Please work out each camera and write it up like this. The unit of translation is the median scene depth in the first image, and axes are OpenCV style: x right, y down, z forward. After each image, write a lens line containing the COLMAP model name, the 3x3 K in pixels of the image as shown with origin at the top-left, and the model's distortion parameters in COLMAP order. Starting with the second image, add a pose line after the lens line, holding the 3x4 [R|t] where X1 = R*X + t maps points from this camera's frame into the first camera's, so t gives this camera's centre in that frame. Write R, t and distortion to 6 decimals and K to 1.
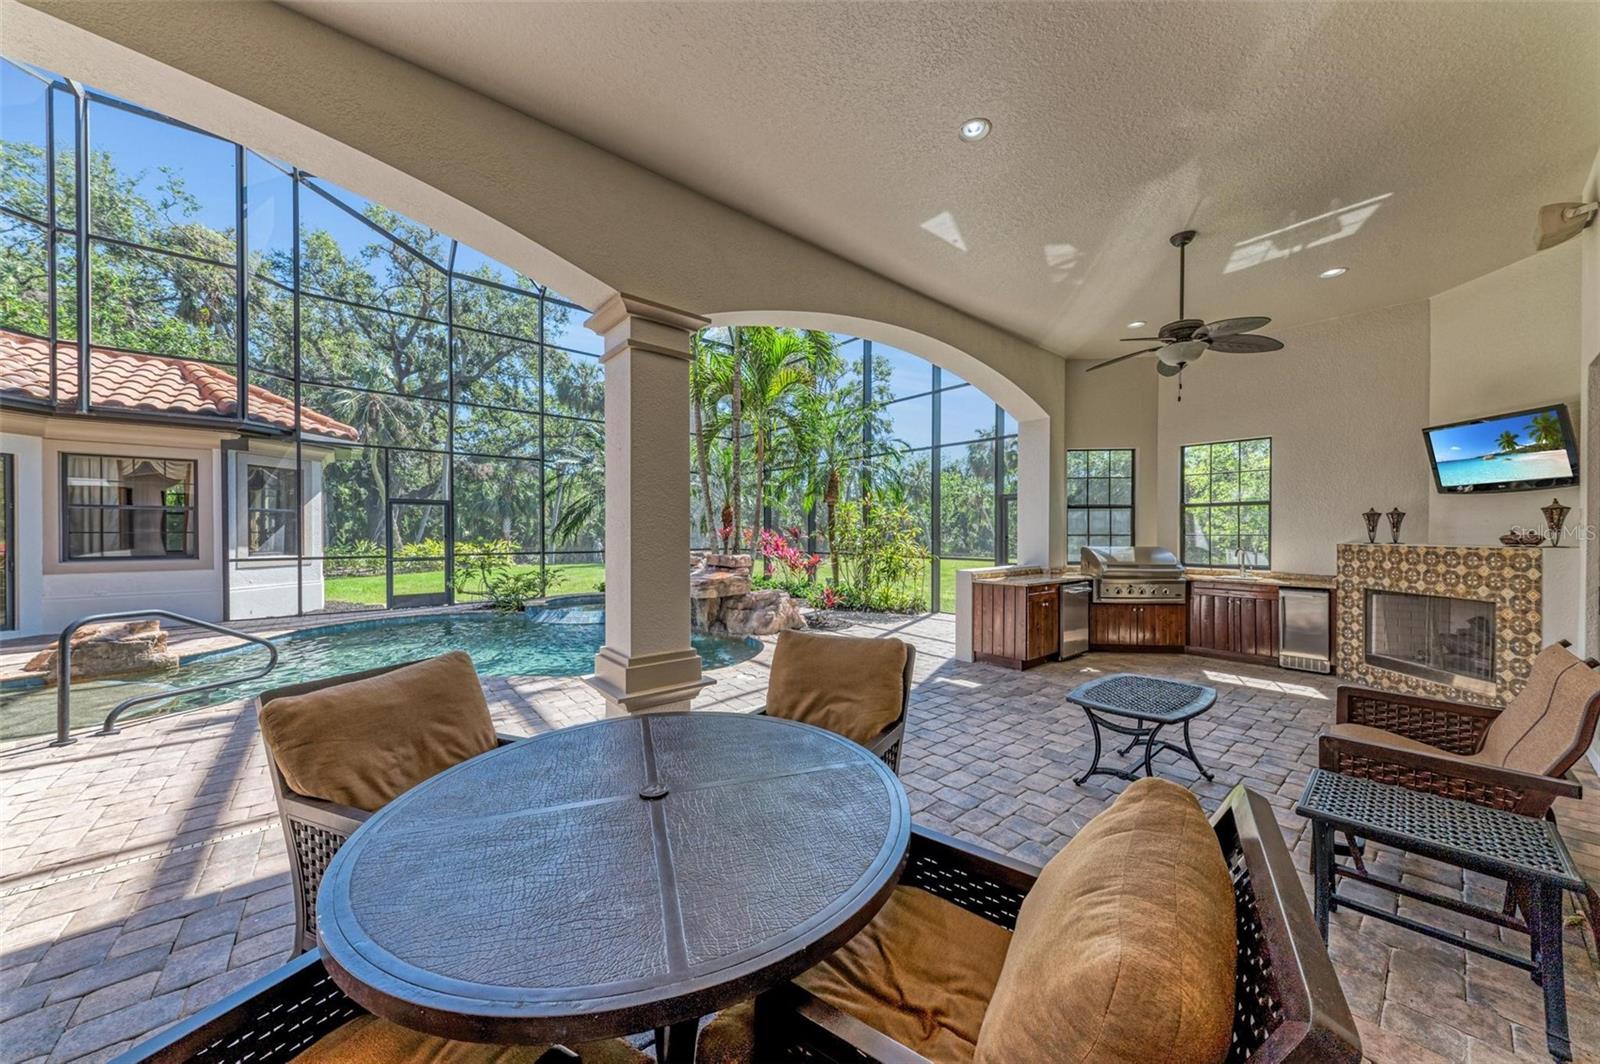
lens RADIAL K [[546.1, 0, 798.4], [0, 546.1, 536.8], [0, 0, 1]] dist [0.011347, -0.002180]
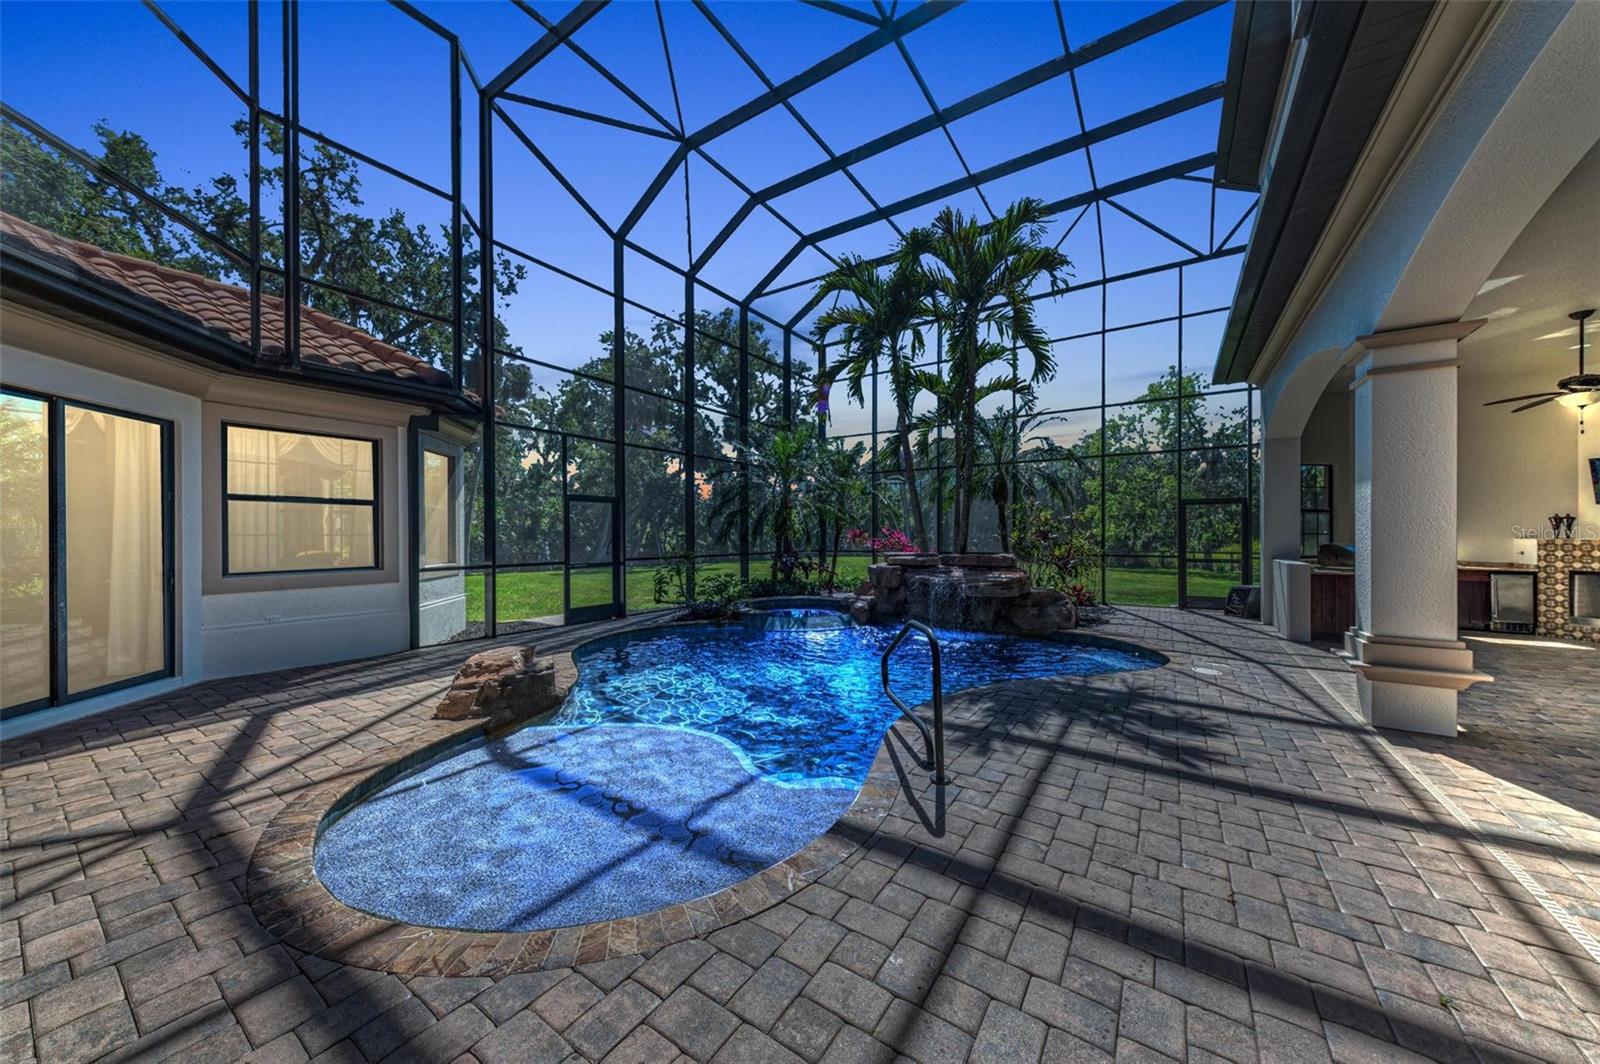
lens RADIAL K [[546.1, 0, 801.7], [0, 546.1, 533.5], [0, 0, 1]] dist [0.011347, -0.002180]
pose [[0.960578, -0.002040, 0.278004, -1.075855], [0.004955, 0.999940, -0.009785, 0.002063], [-0.277967, 0.010777, 0.960530, 0.152768]]
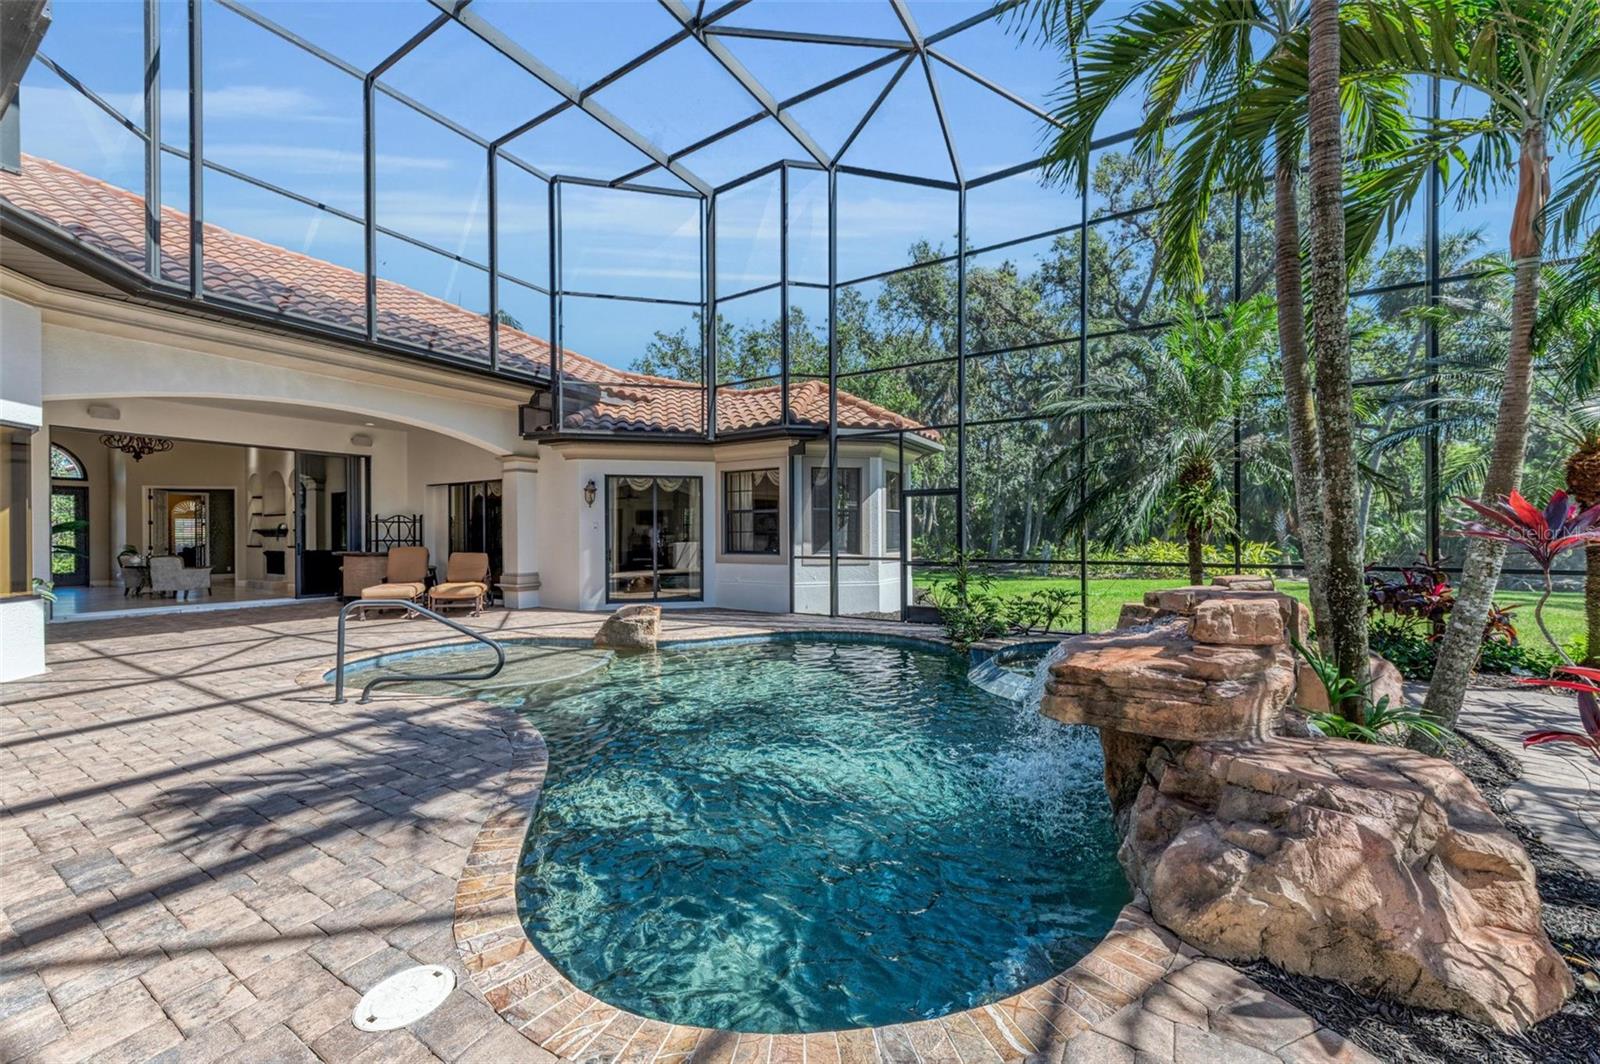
lens RADIAL K [[617.7, 0, 800.8], [0, 617.7, 535.1], [0, 0, 1]] dist [0.018161, -0.002182]
pose [[0.311628, 0.001280, -0.950203, 0.187874], [-0.003274, 0.999995, 0.000274, -0.001124], [0.950199, 0.003025, 0.311630, 0.937440]]
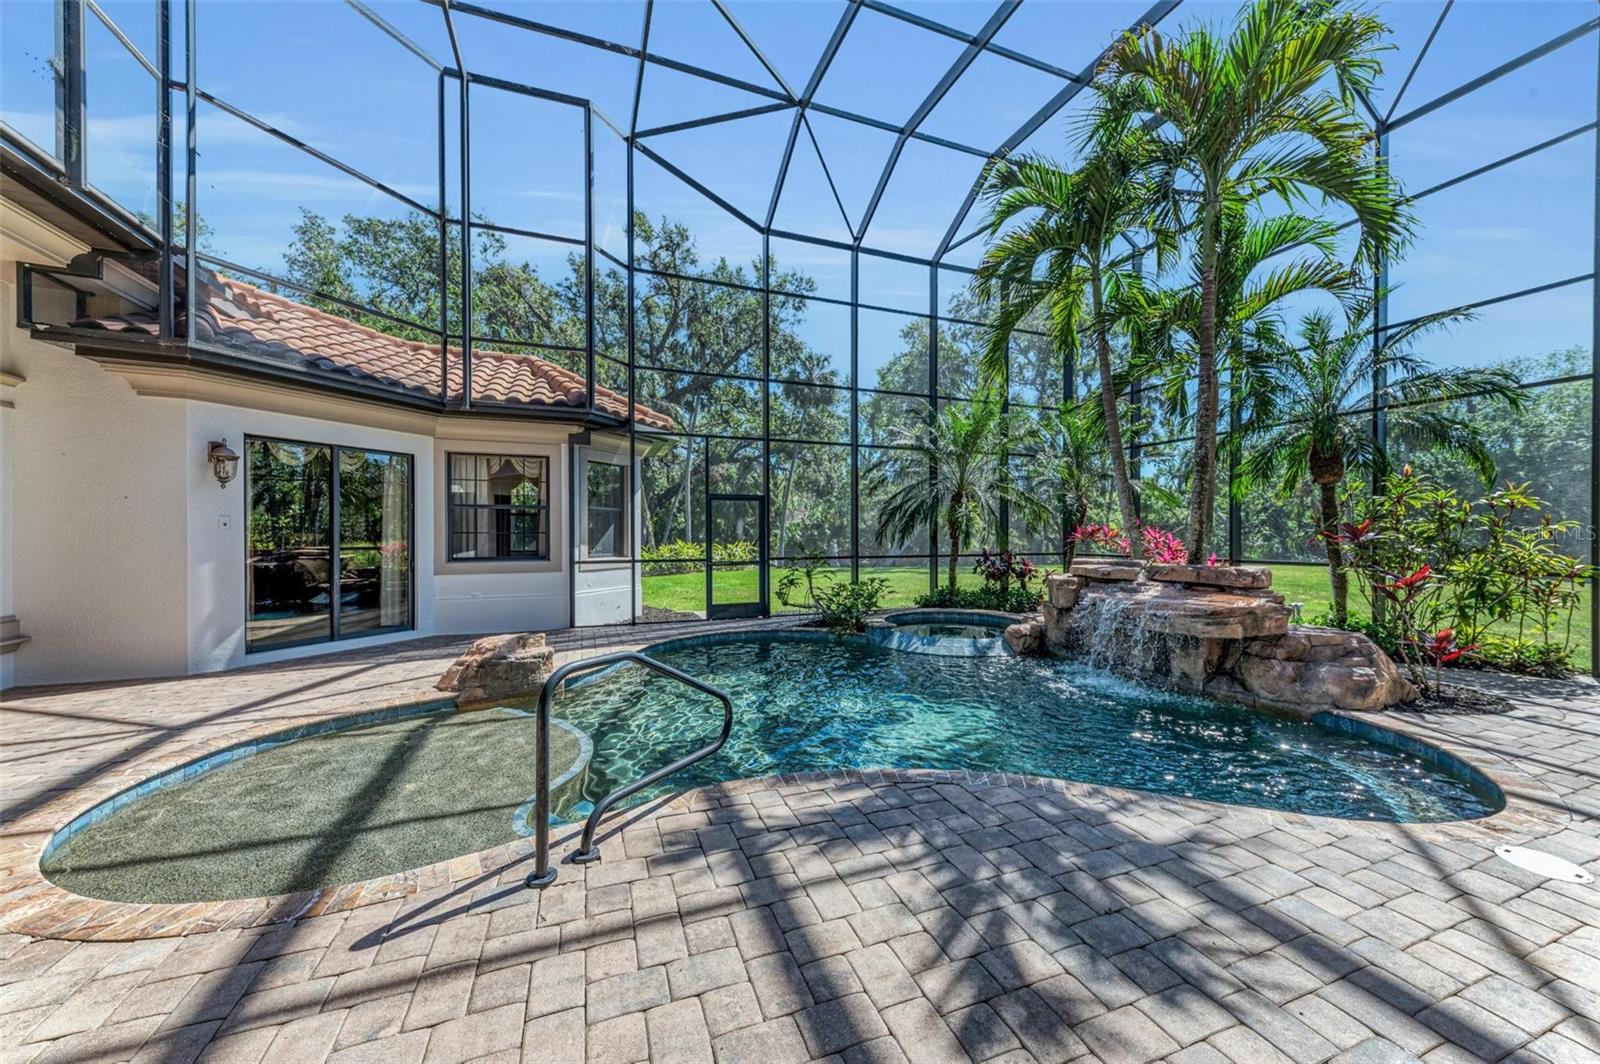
lens RADIAL K [[575.4, 0, 803.1], [0, 575.4, 536.1], [0, 0, 1]] dist [0.009124, -0.000713]
pose [[0.945714, 0.000433, -0.324999, -0.516050], [-0.001608, 0.999993, -0.003349, 0.001011], [0.324995, 0.003690, 0.945708, 0.300728]]
